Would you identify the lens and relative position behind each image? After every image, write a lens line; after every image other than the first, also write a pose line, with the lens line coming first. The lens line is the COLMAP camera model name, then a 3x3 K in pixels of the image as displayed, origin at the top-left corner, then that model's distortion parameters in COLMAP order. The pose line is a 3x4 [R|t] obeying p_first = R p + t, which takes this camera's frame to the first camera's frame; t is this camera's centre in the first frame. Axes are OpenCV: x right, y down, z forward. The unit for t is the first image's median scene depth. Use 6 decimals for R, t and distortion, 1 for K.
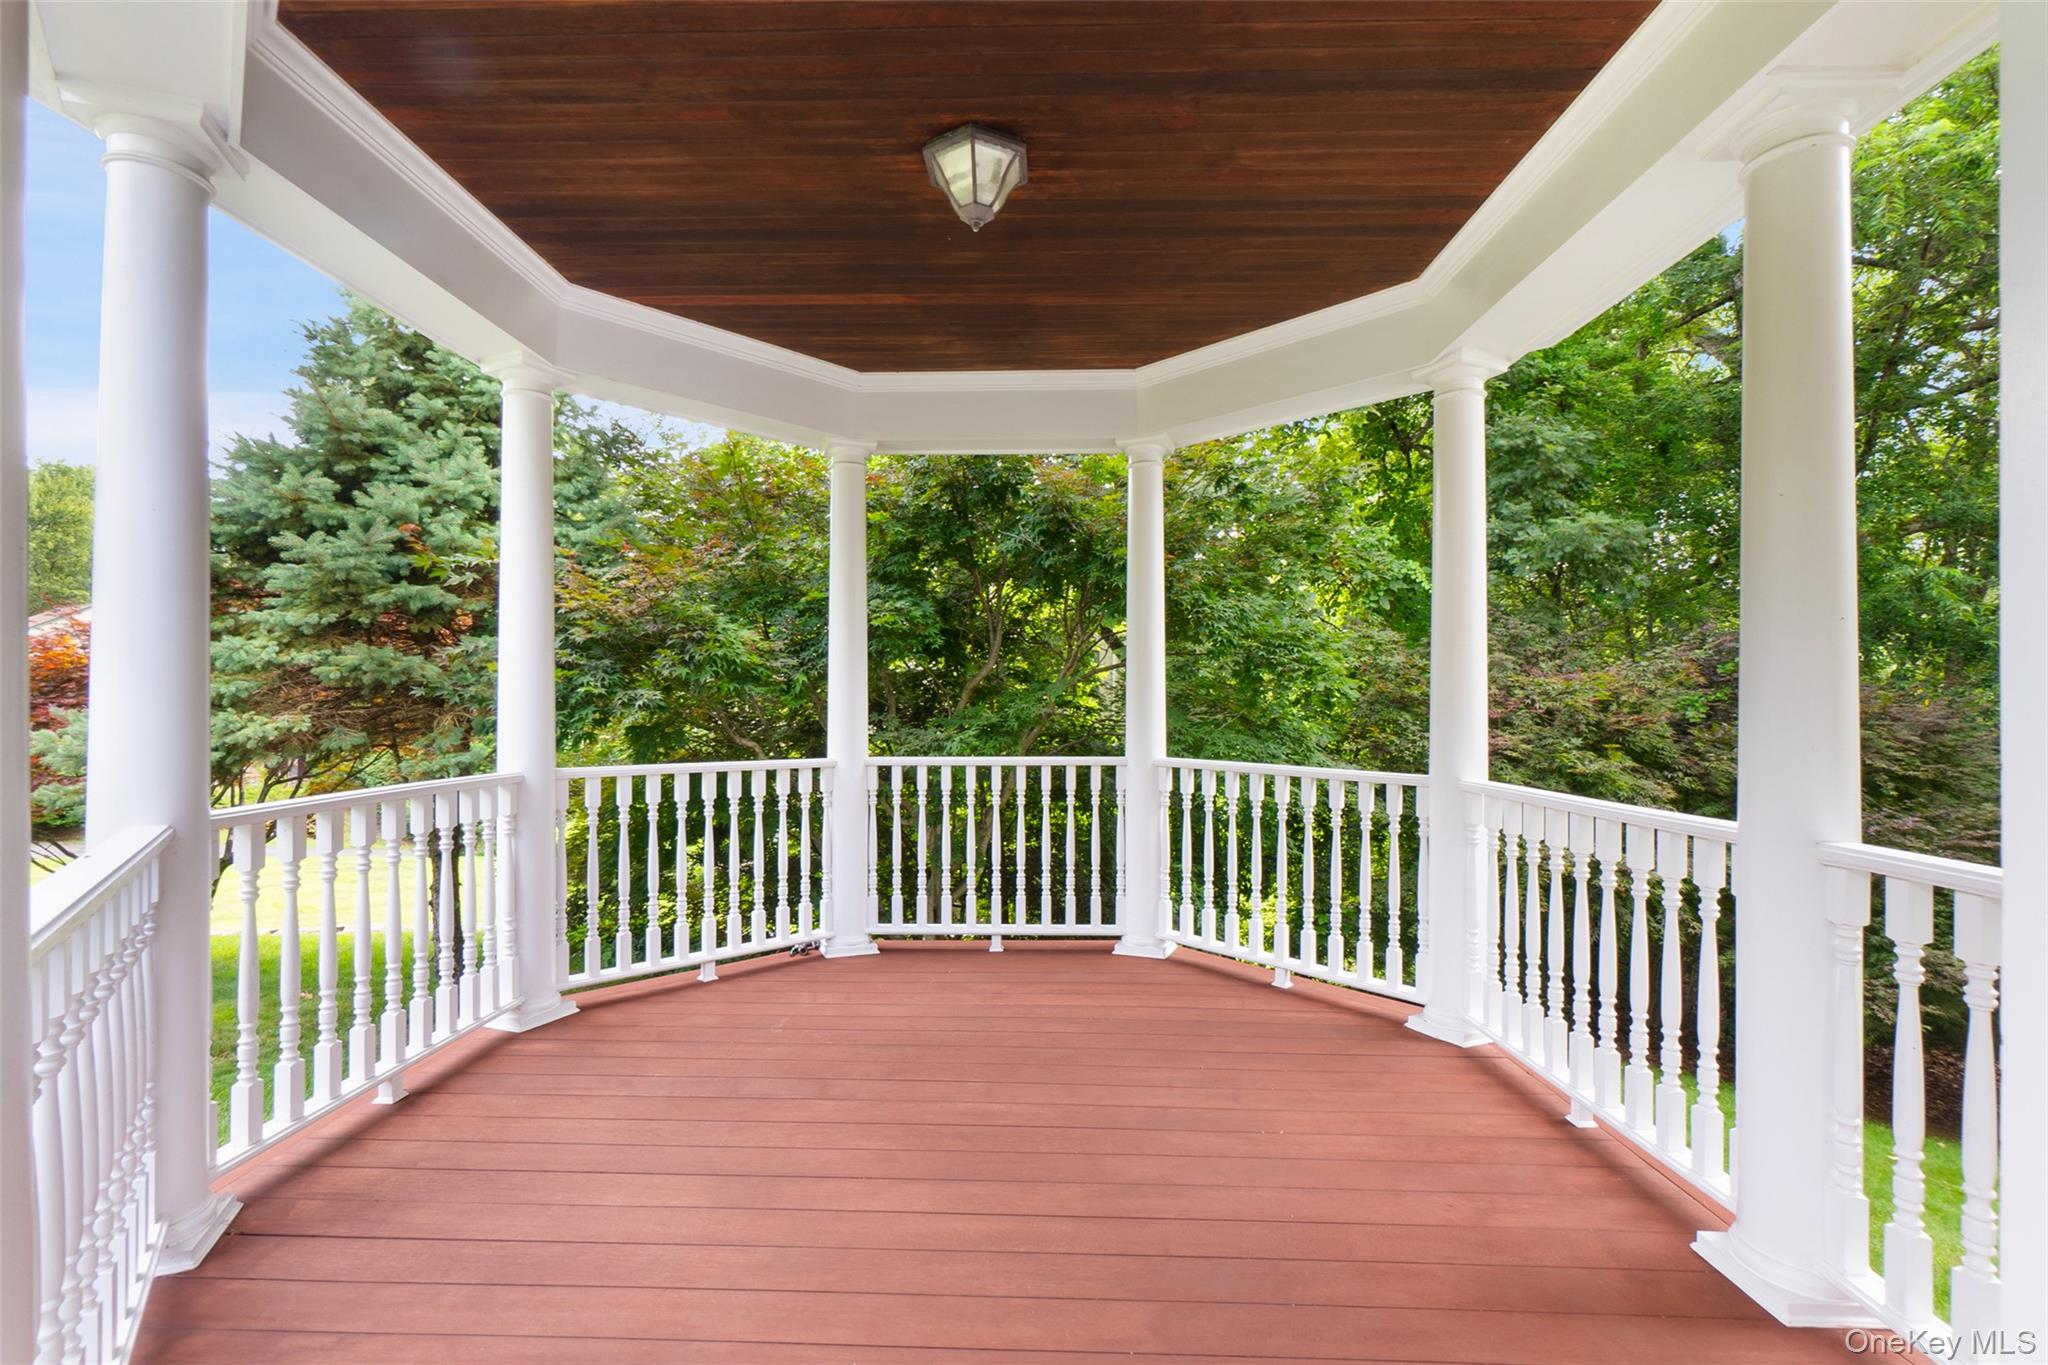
lens RADIAL K [[907.9, 0, 1018.3], [0, 907.9, 703.9], [0, 0, 1]] dist [-0.001416, -0.000432]
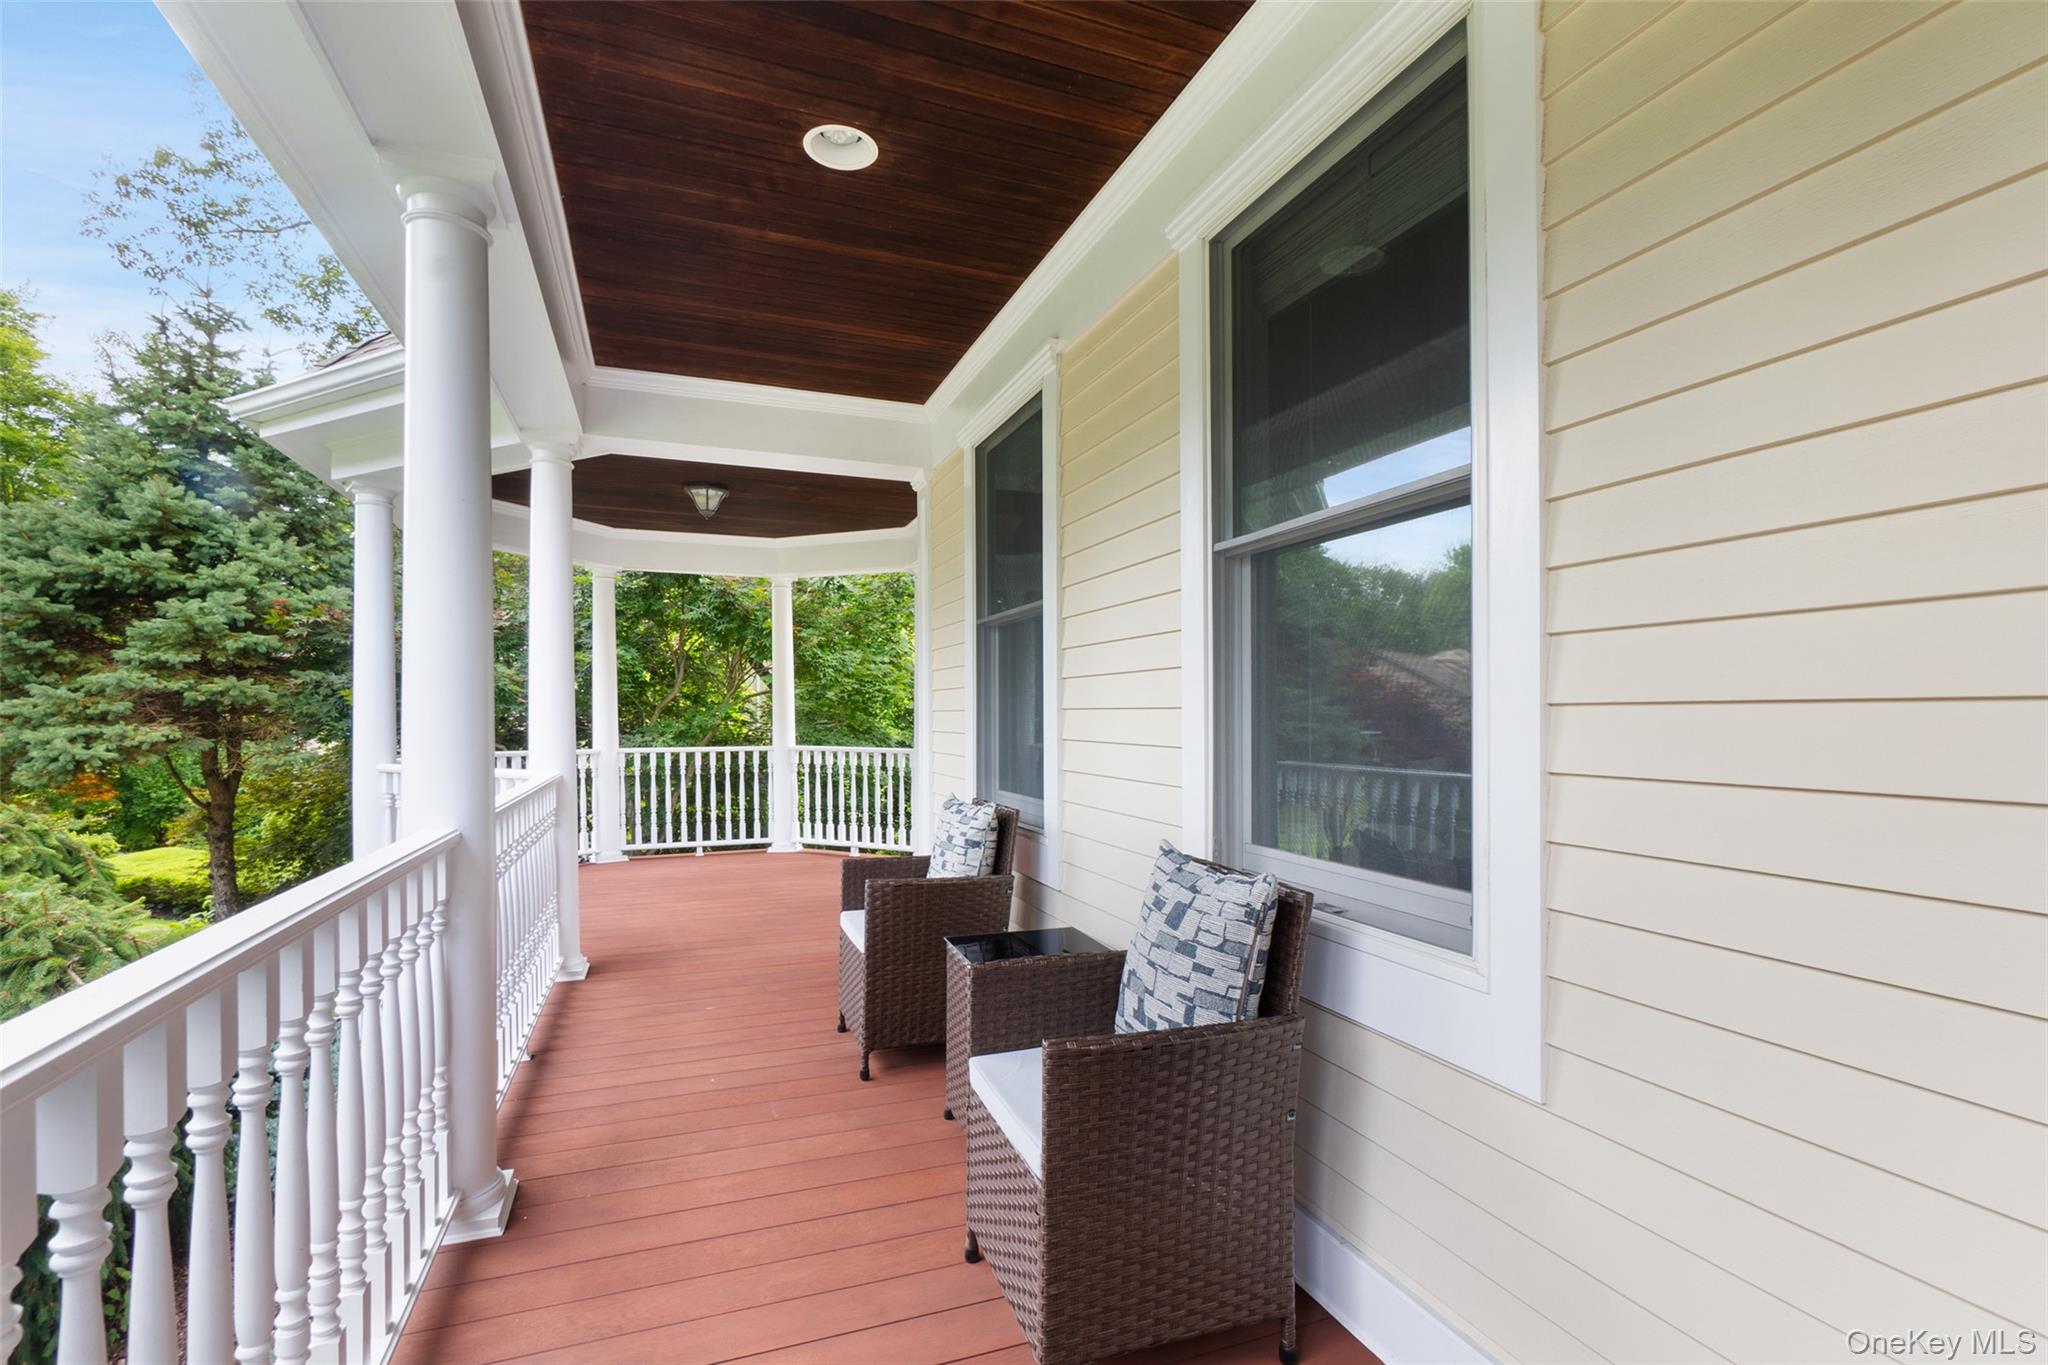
lens RADIAL K [[907.9, 0, 1006.7], [0, 907.9, 743.4], [0, 0, 1]] dist [-0.001416, -0.000432]
pose [[0.930629, -0.013783, 0.365705, -0.108410], [0.003769, 0.999598, 0.028083, 0.004133], [-0.365945, -0.024757, 0.930307, -0.843521]]
